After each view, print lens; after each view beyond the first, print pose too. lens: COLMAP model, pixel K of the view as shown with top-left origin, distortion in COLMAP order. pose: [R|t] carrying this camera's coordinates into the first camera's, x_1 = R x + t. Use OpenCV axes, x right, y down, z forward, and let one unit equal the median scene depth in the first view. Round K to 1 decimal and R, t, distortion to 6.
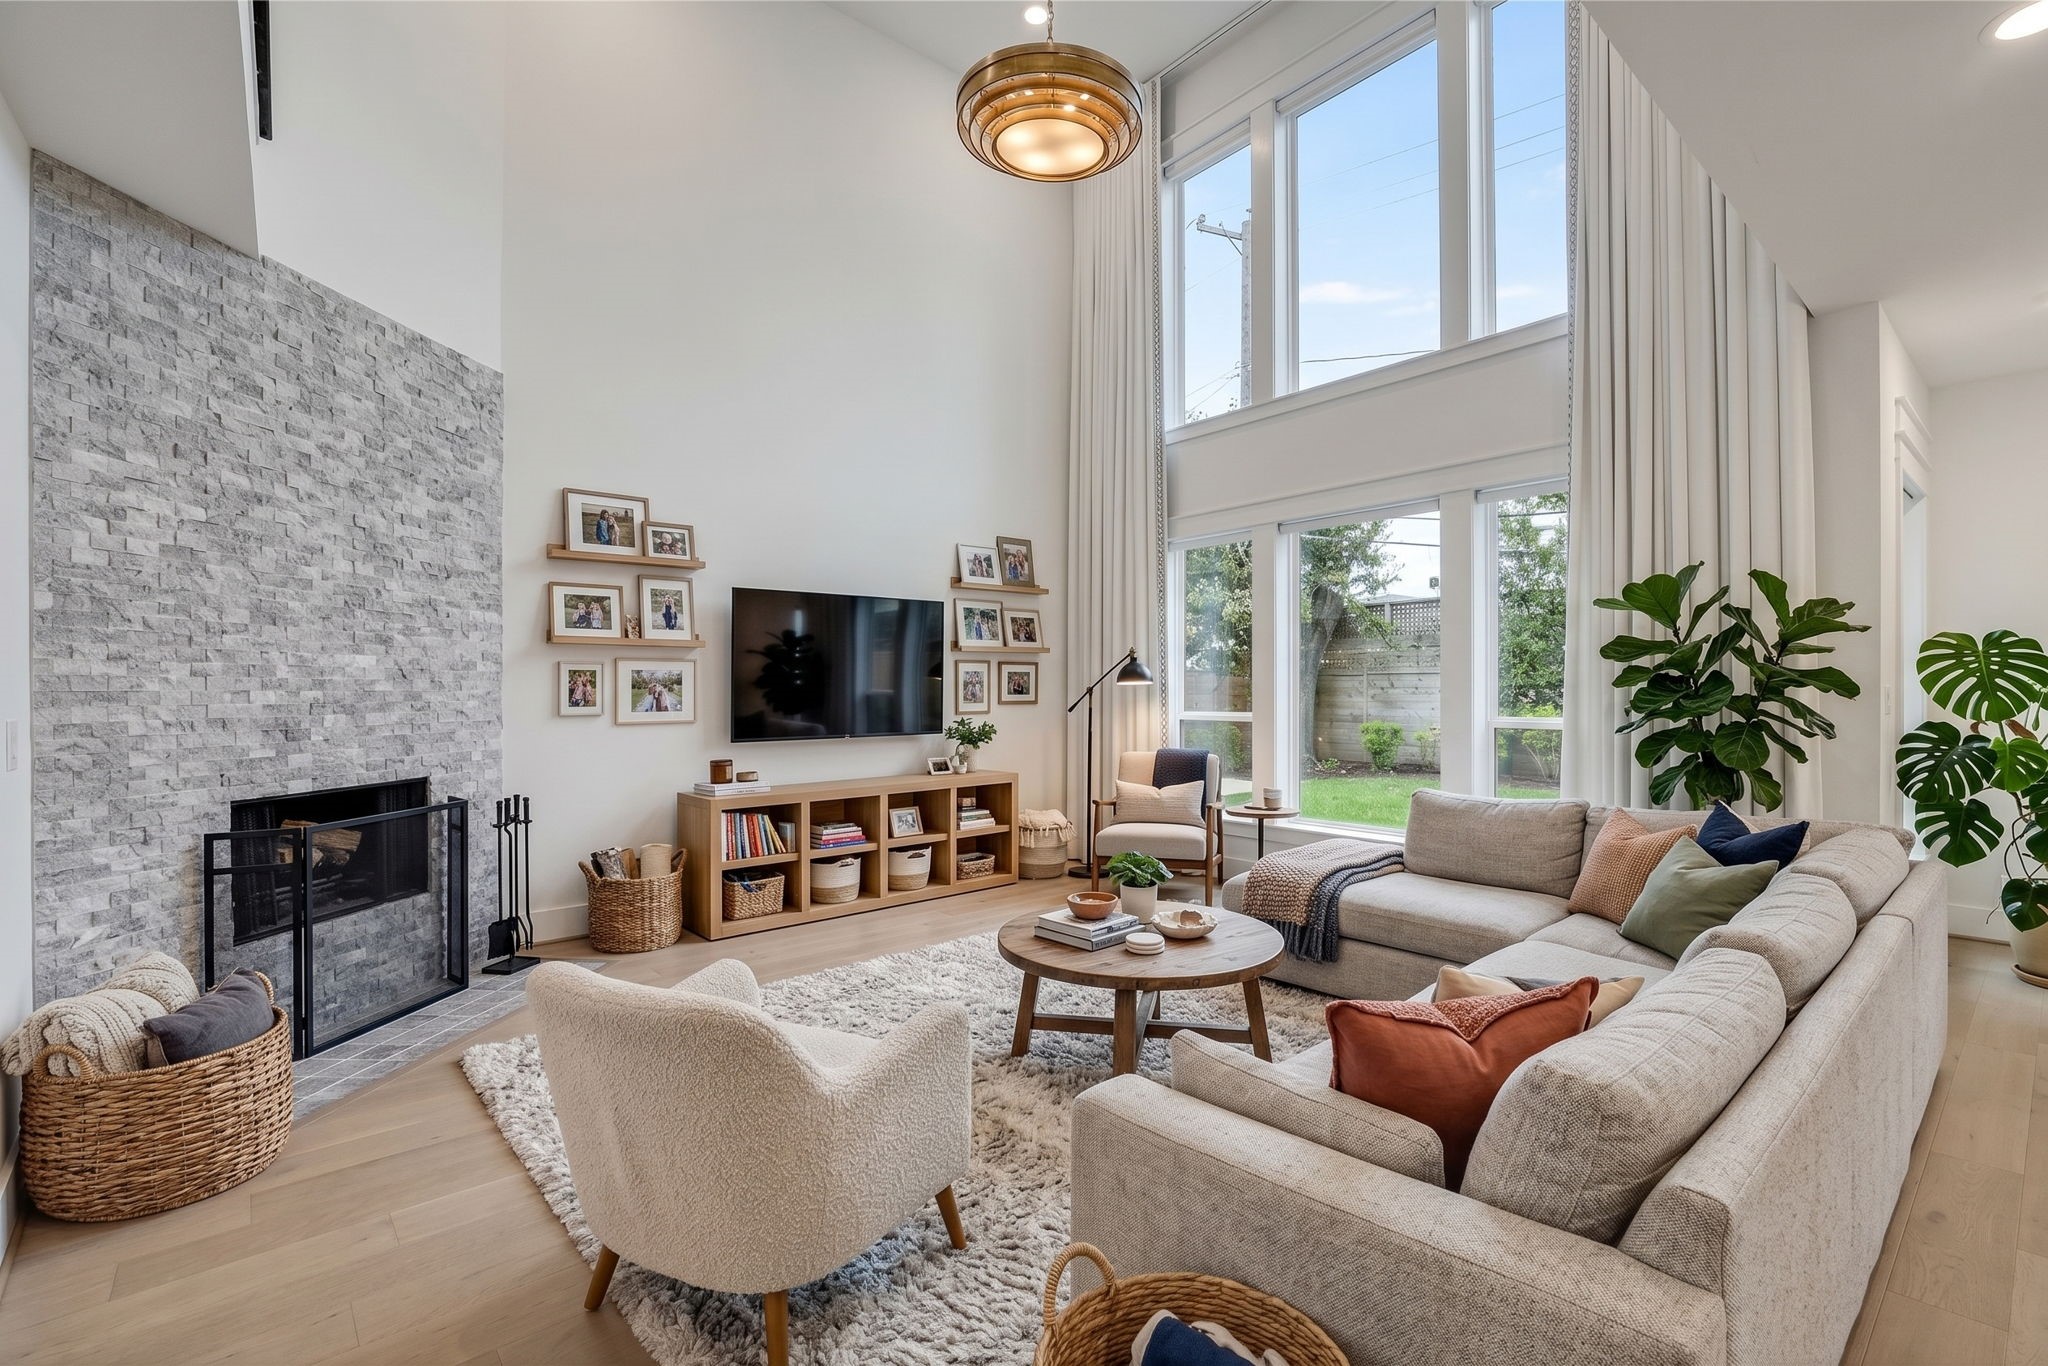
lens RADIAL K [[901.3, 0, 1103.3], [0, 901.3, 689.8], [0, 0, 1]] dist [-0.045509, 0.016891]
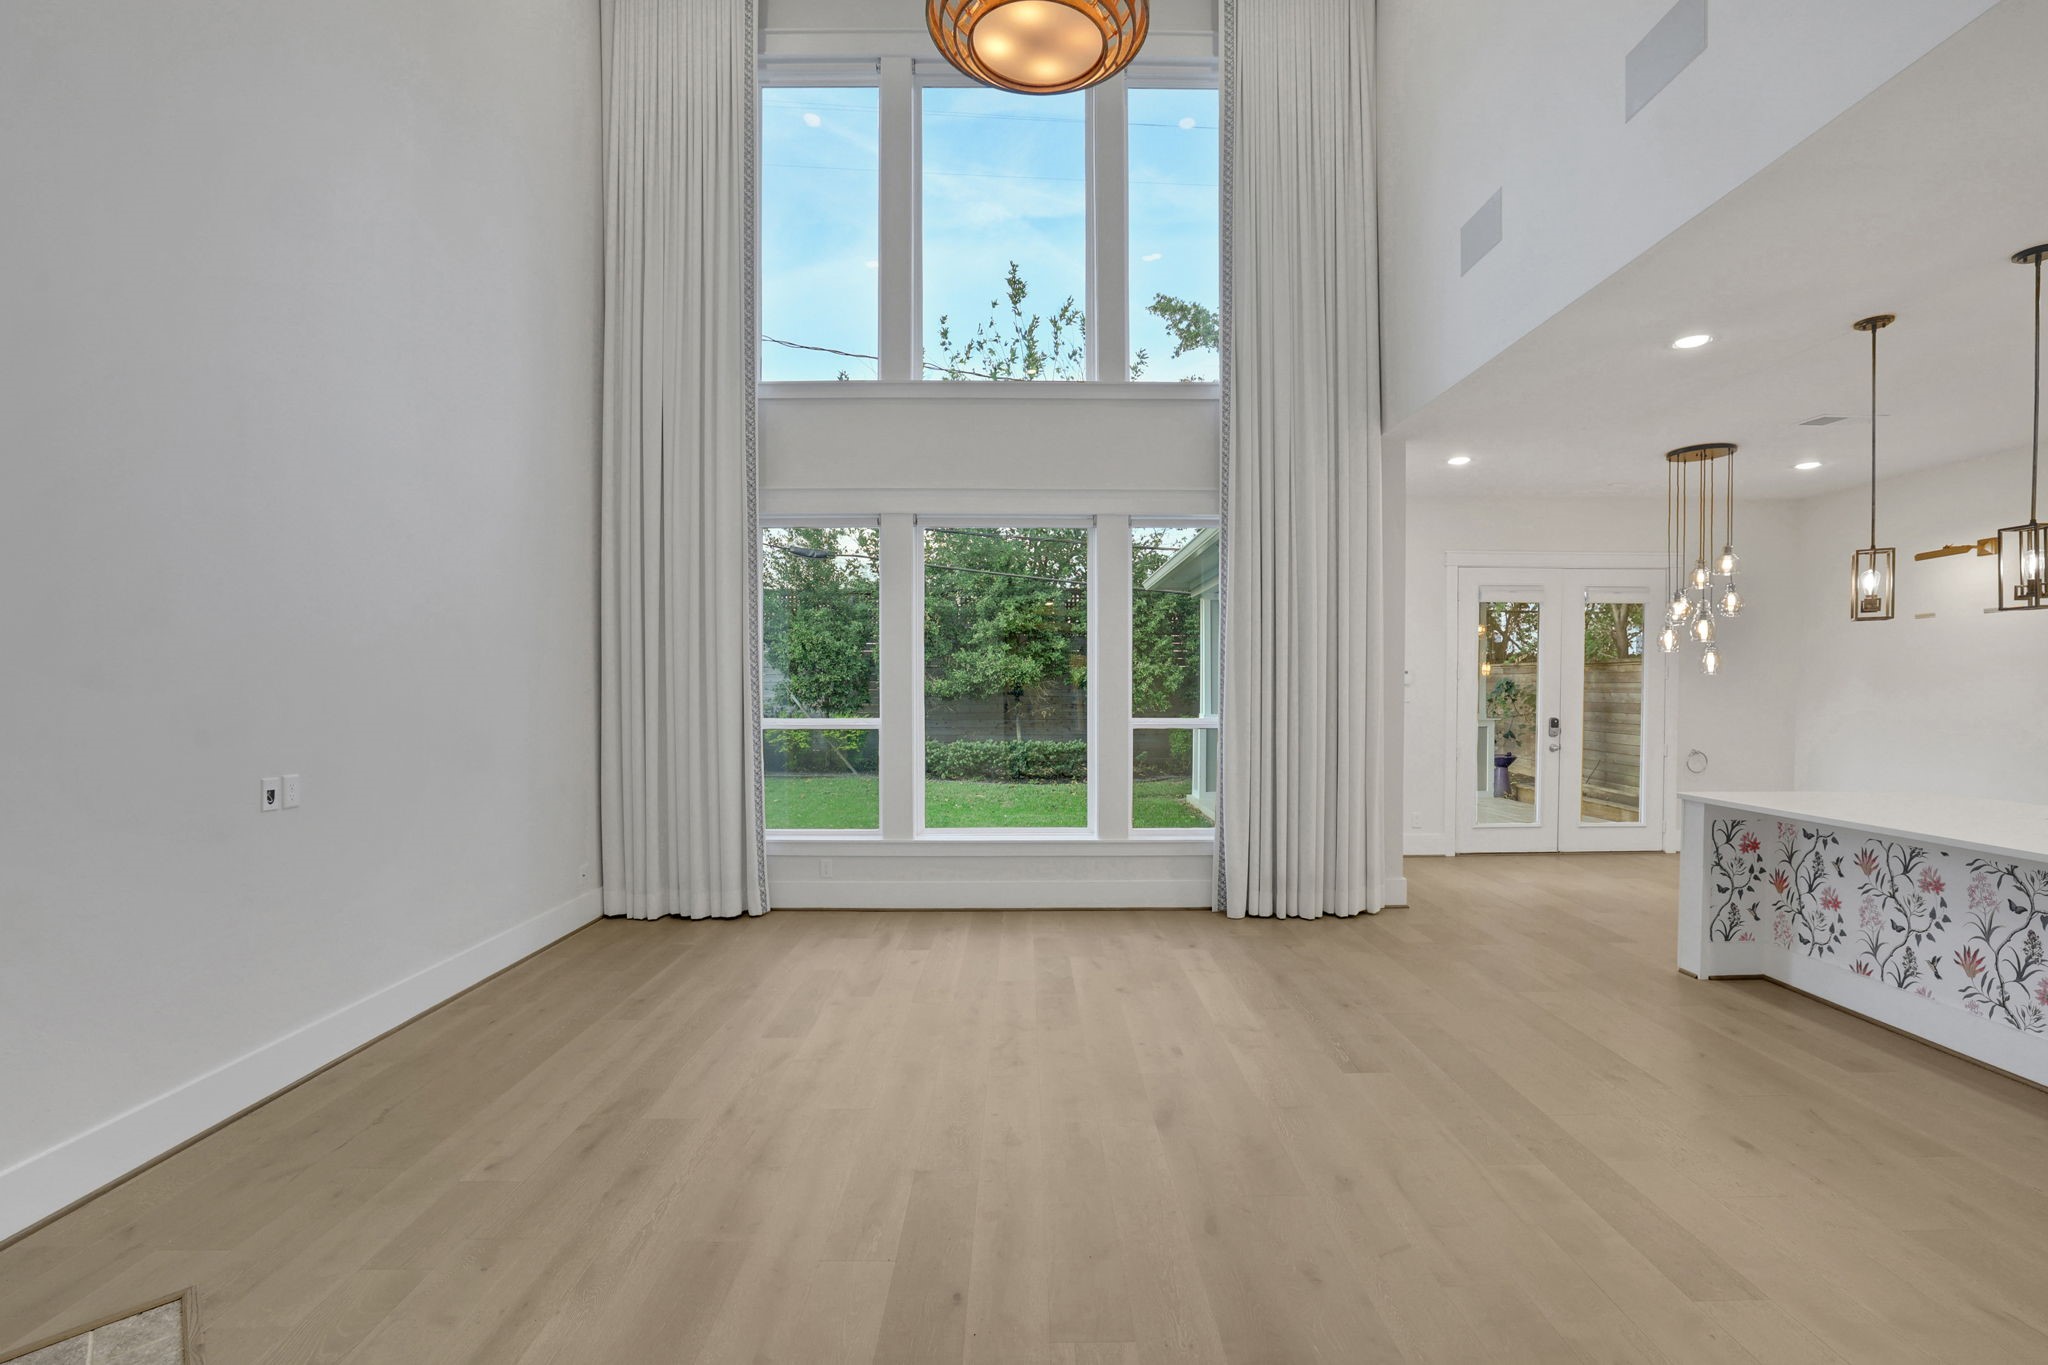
lens RADIAL K [[901.3, 0, 1039.3], [0, 901.3, 712.8], [0, 0, 1]] dist [-0.045509, 0.016891]
pose [[0.666377, -0.013448, 0.745493, -0.742745], [-0.007590, 0.999663, 0.024817, -0.015680], [-0.745576, -0.022196, 0.666051, 0.466871]]
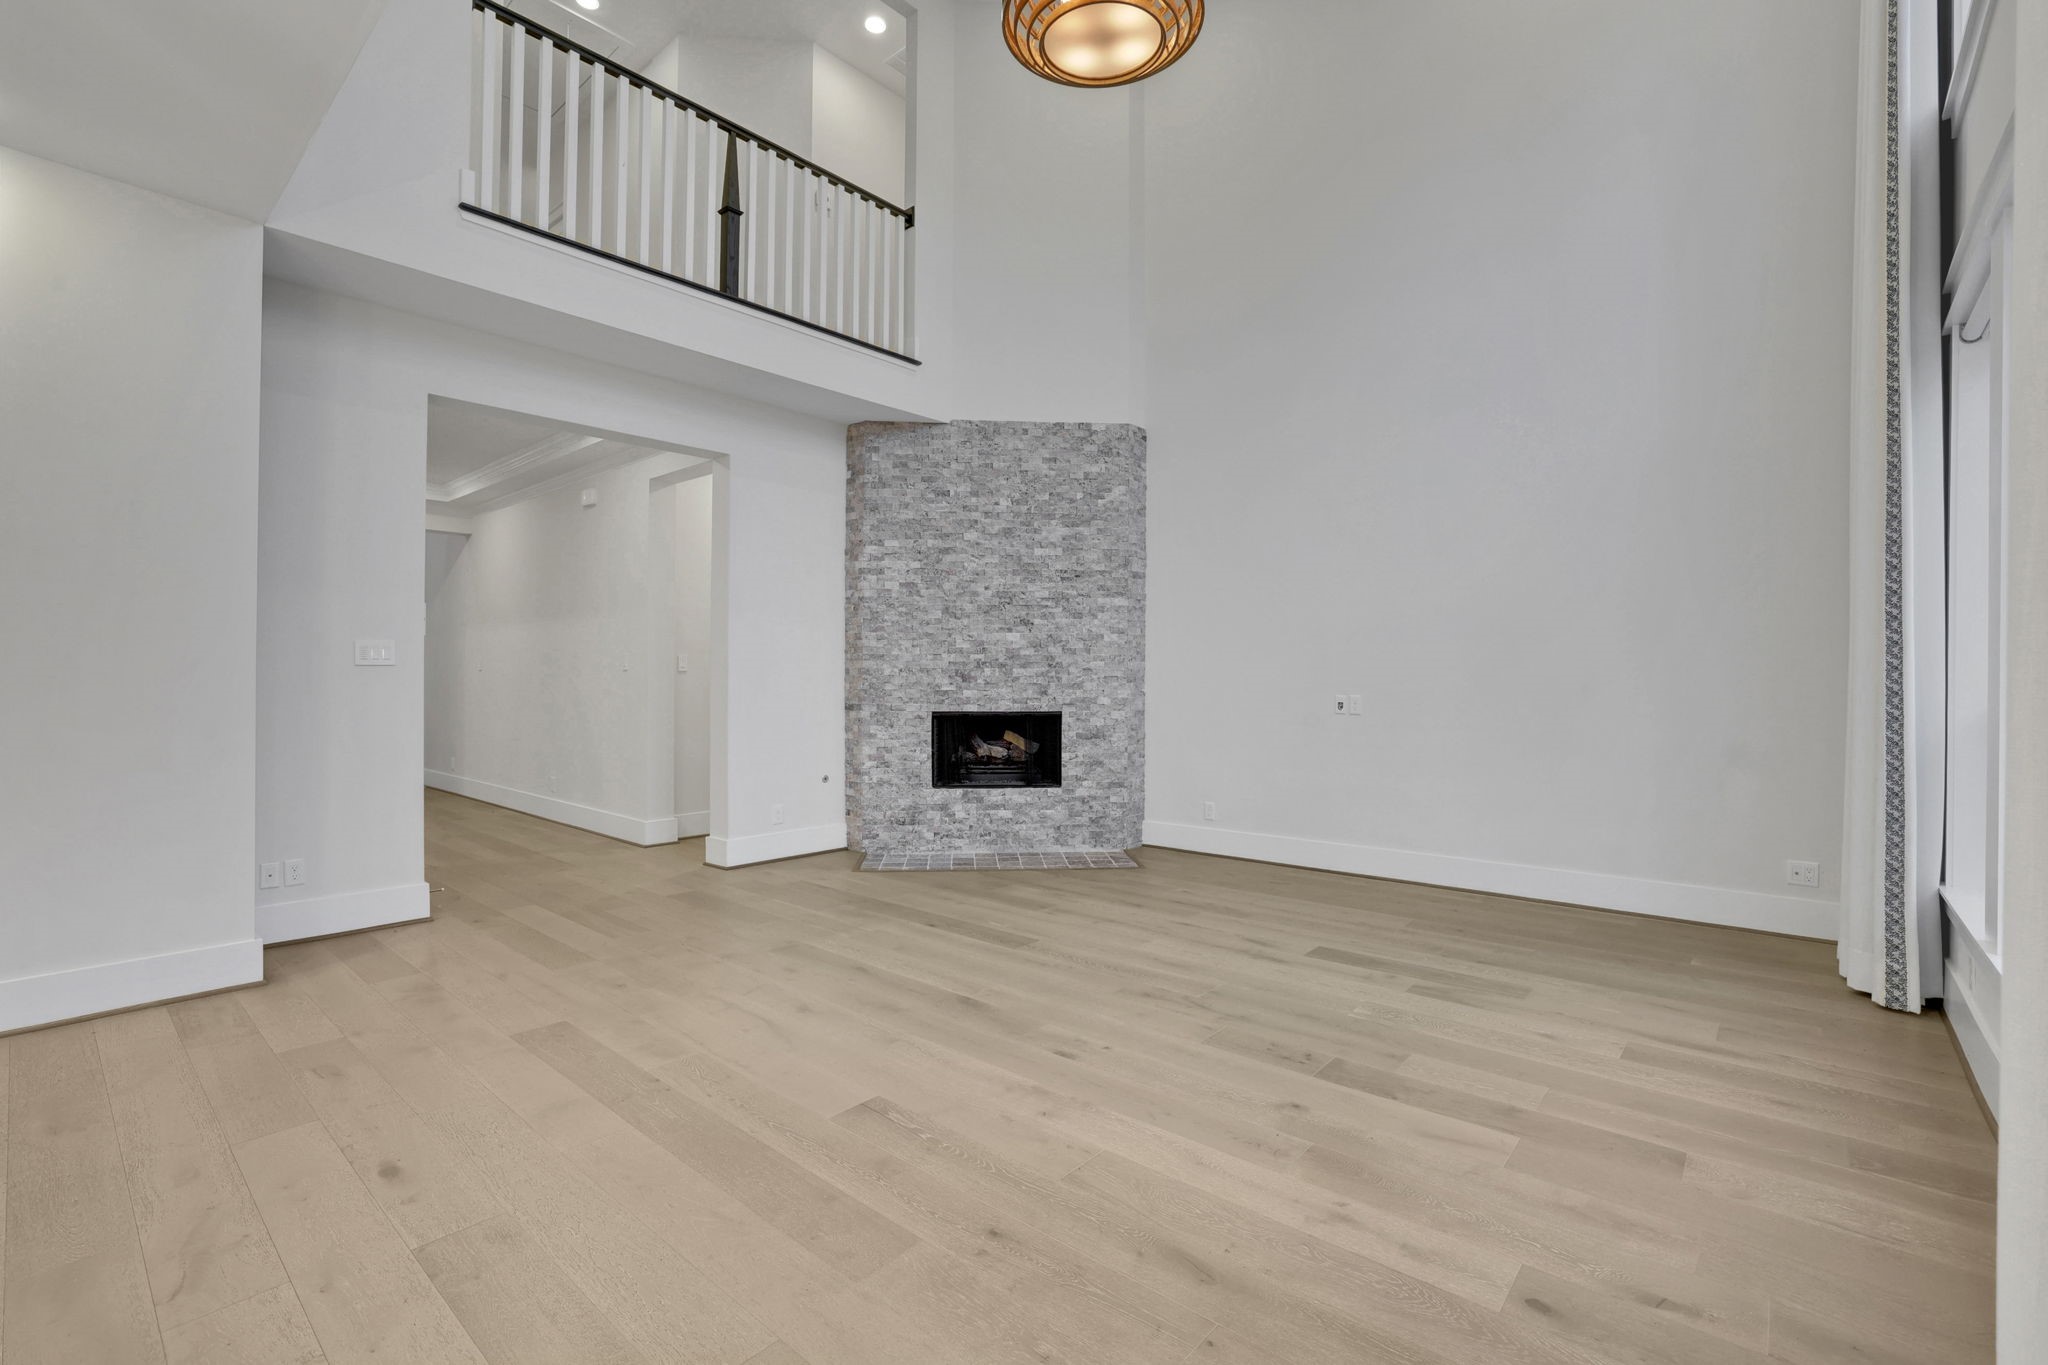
lens RADIAL K [[901.3, 0, 1027.8], [0, 901.3, 677.7], [0, 0, 1]] dist [-0.045509, 0.016891]
pose [[0.113841, 0.008196, -0.993465, 0.882020], [-0.000538, 0.999966, 0.008188, 0.032459], [0.993499, -0.000398, 0.113841, 0.875953]]
